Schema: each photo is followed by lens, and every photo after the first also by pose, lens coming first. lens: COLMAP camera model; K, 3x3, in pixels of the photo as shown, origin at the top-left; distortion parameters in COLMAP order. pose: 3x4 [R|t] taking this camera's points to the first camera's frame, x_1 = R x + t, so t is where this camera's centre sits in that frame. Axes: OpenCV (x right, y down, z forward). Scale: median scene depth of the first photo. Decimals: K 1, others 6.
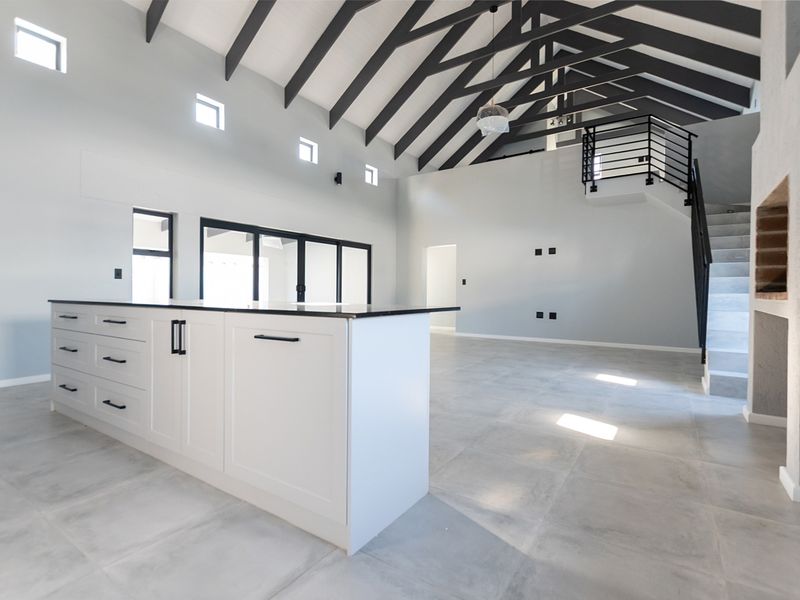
lens RADIAL K [[406.2, 0, 387.1], [0, 406.2, 297.9], [0, 0, 1]] dist [0.000653, -0.000088]
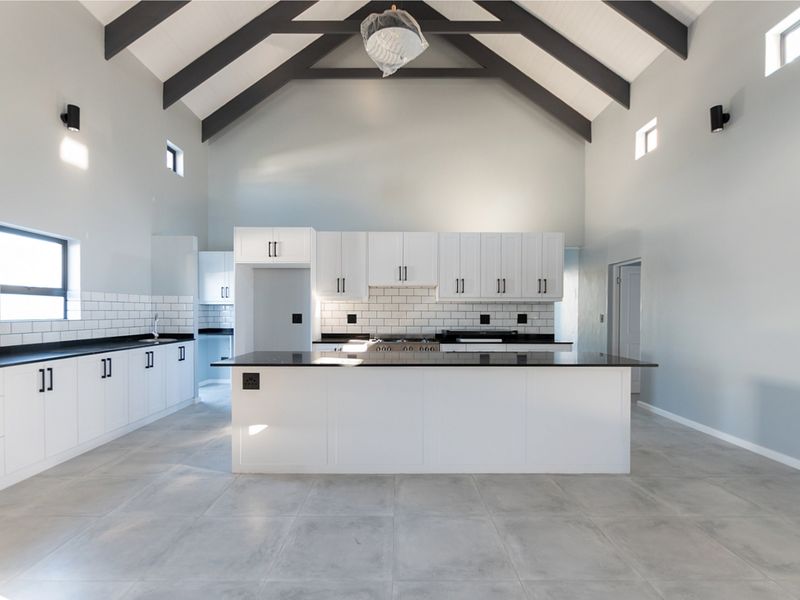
lens RADIAL K [[400.0, 0, 399.6], [0, 400.0, 314.7], [0, 0, 1]] dist [-0.001031, 0.000486]
pose [[-0.819792, -0.002855, -0.572655, 0.137261], [-0.015448, 0.999734, 0.017129, -0.054092], [0.572453, 0.022889, -0.819618, 0.785151]]
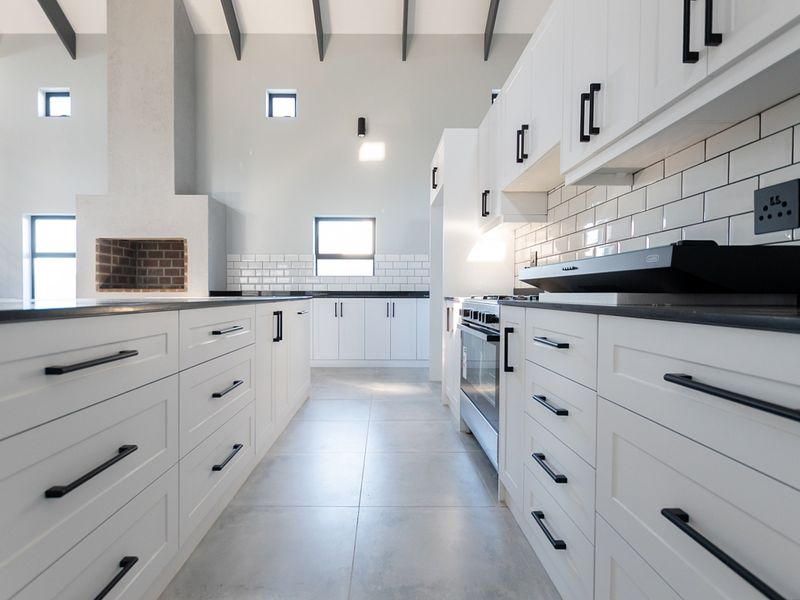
lens RADIAL K [[406.2, 0, 387.1], [0, 406.2, 297.9], [0, 0, 1]] dist [0.000653, -0.000088]
pose [[-0.575121, -0.015940, 0.817913, -0.521744], [0.008855, 0.999630, 0.025708, -0.003089], [-0.818020, 0.022028, -0.574767, 0.447743]]
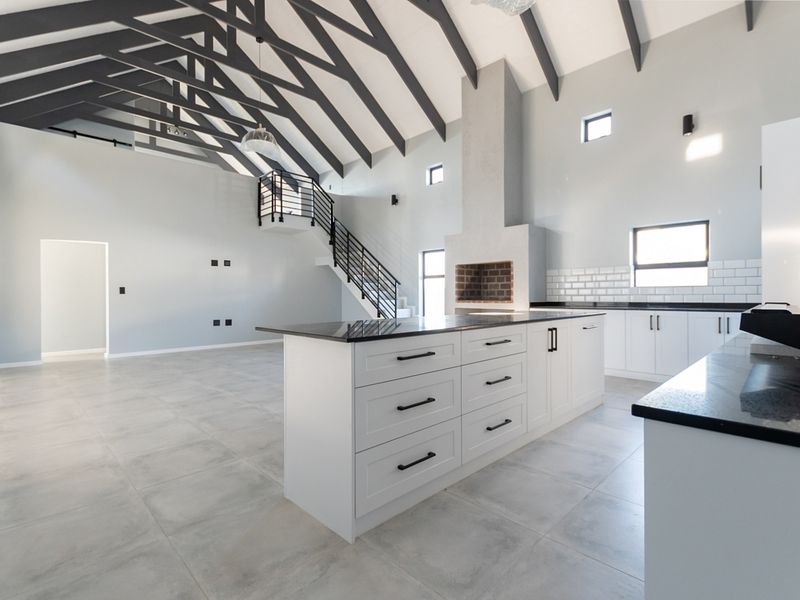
lens RADIAL K [[392.7, 0, 400.0], [0, 392.7, 300.0], [0, 0, 1]] dist [0.001708, 0.000087]
pose [[0.185314, -0.019143, 0.982493, -0.641880], [0.023076, 0.999619, 0.015124, -0.025422], [-0.982408, 0.019870, 0.185686, 0.407075]]
